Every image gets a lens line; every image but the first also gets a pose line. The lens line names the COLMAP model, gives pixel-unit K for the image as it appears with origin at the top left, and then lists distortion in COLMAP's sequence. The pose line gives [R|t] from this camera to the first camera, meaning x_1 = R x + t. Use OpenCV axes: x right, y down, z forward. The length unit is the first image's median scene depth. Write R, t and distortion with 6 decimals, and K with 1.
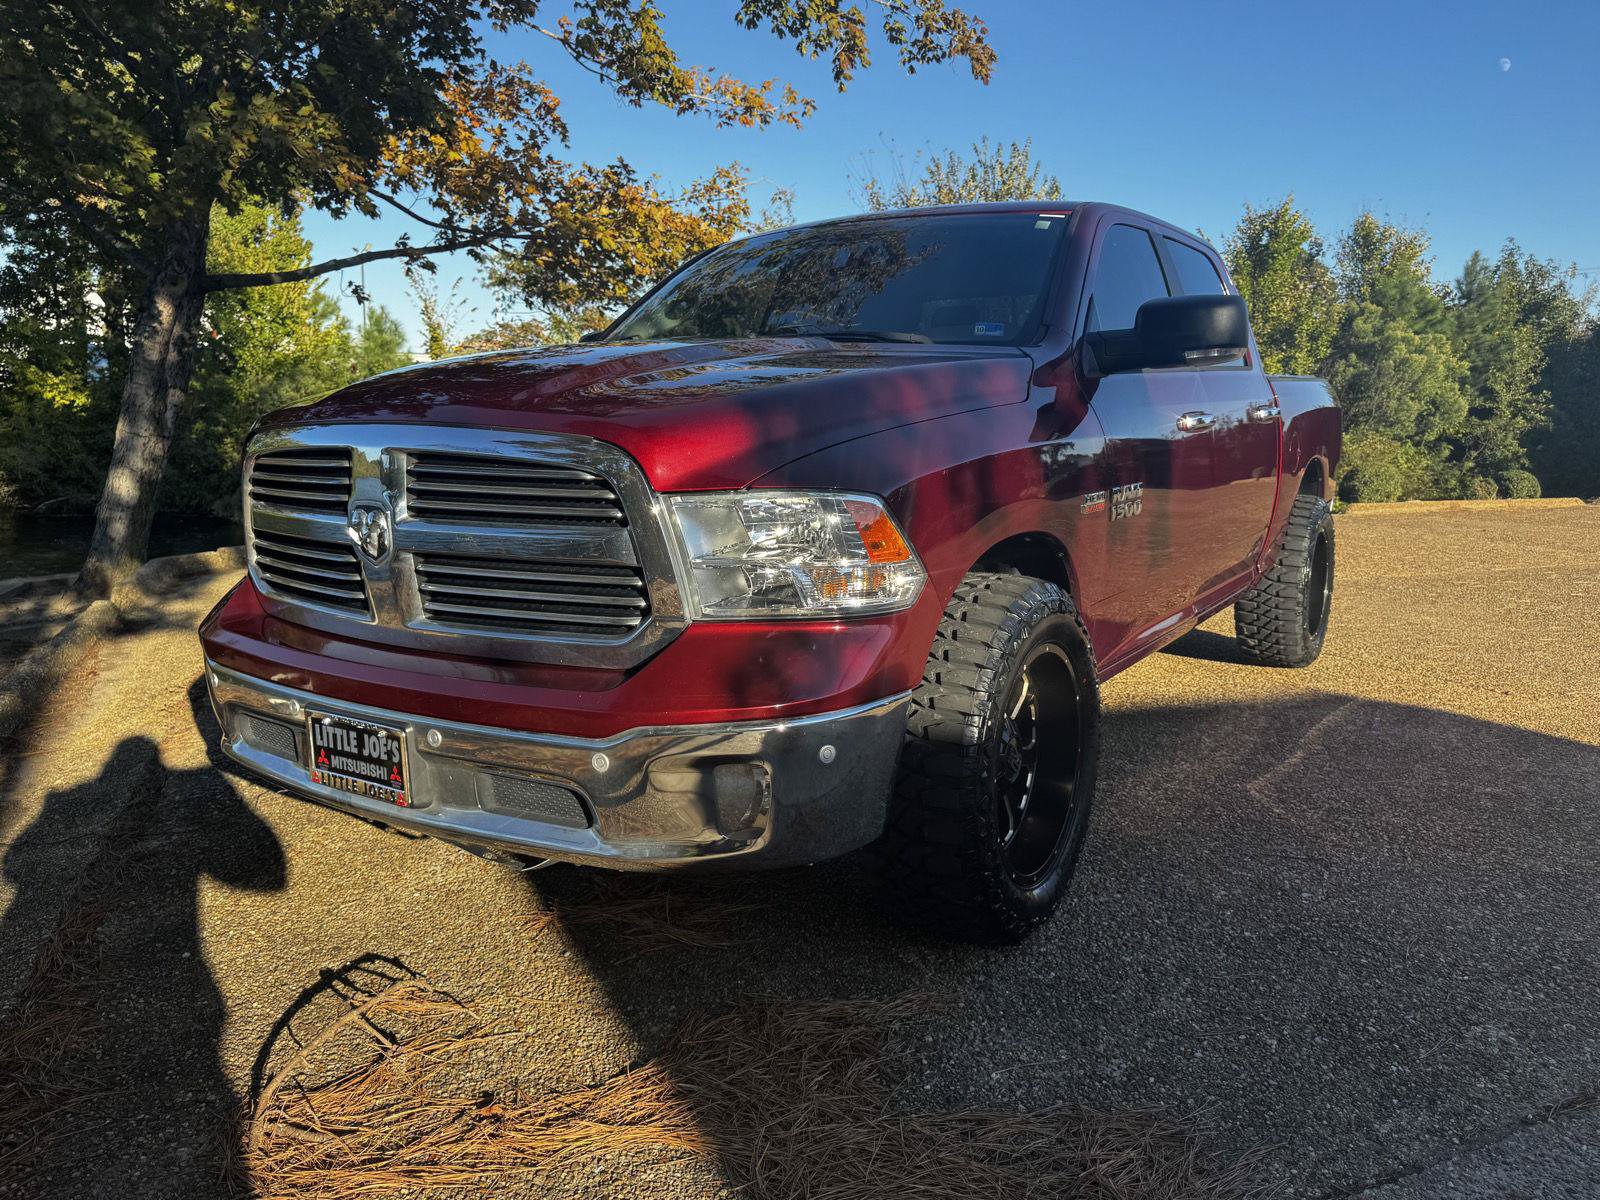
lens RADIAL K [[1115.0, 0, 799.5], [0, 1115.0, 565.8], [0, 0, 1]] dist [0.016907, -0.022203]
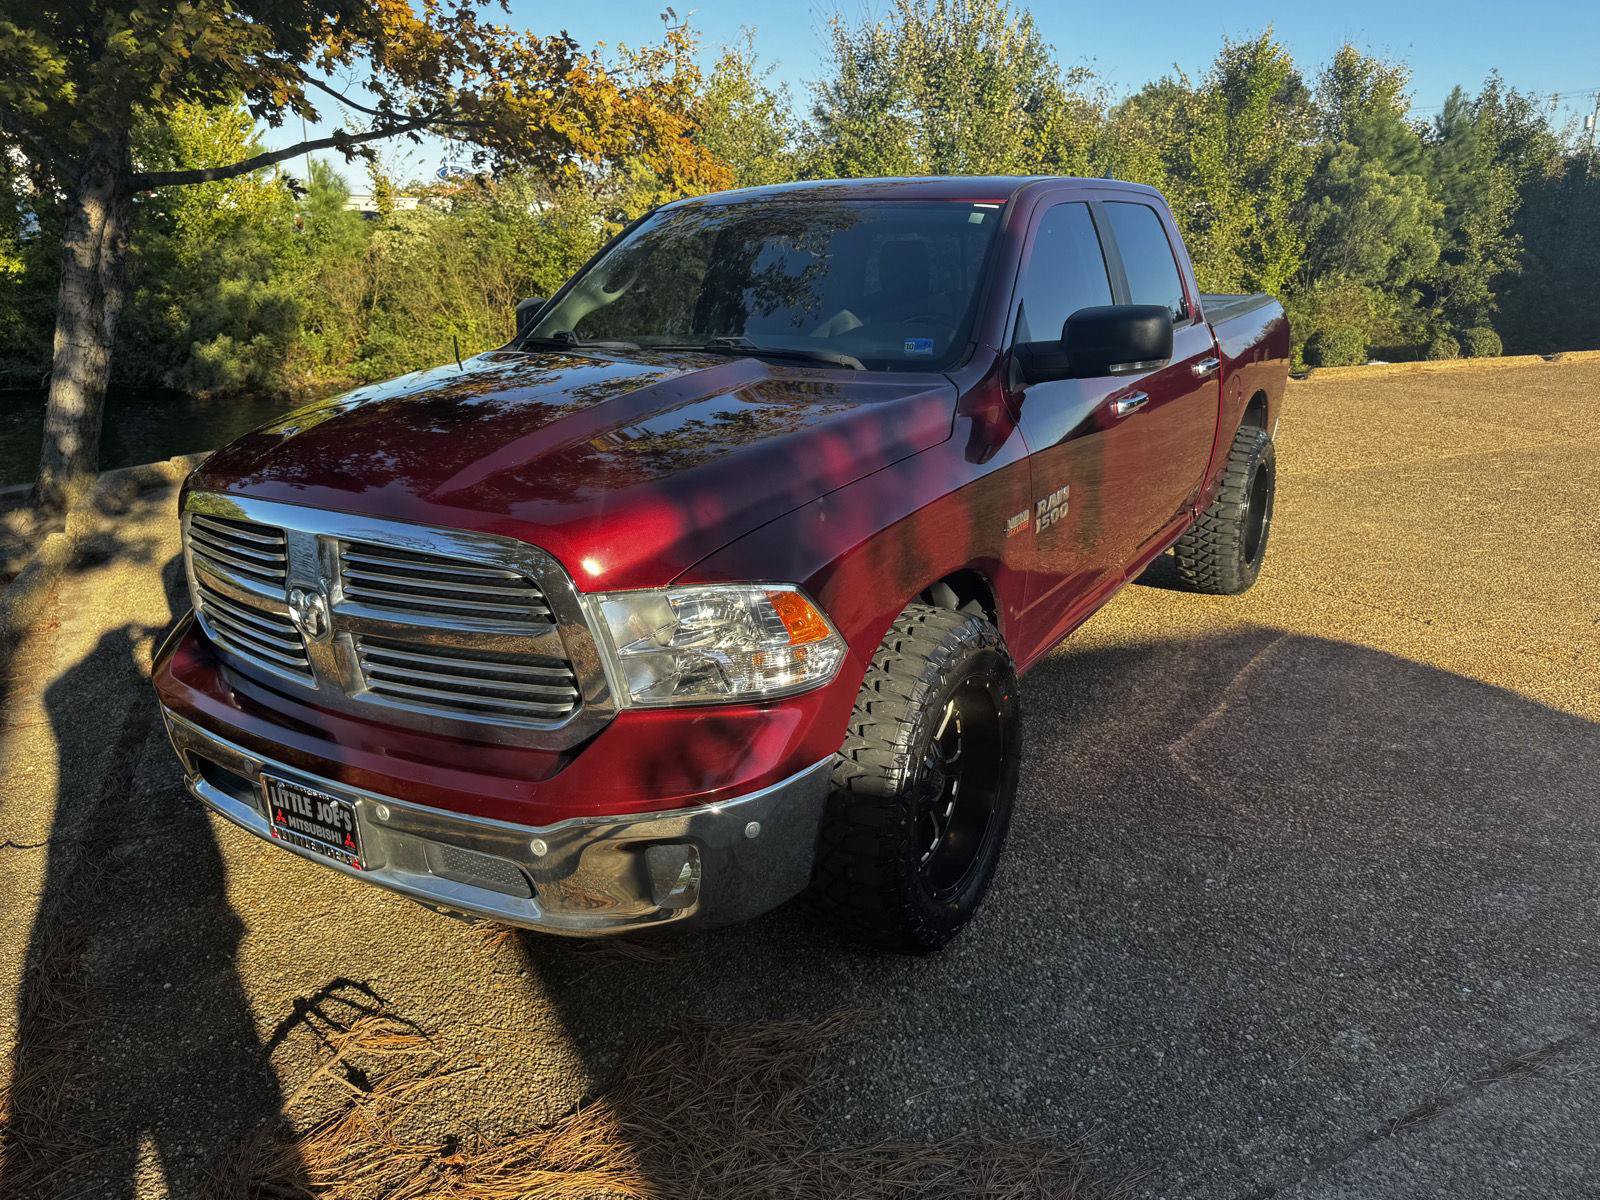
lens RADIAL K [[1115.0, 0, 802.3], [0, 1115.0, 559.4], [0, 0, 1]] dist [0.016907, -0.022203]
pose [[0.999450, -0.021043, 0.025620, 0.040638], [0.017542, 0.991366, 0.129948, -0.180616], [-0.028133, -0.129427, 0.991190, -0.026726]]
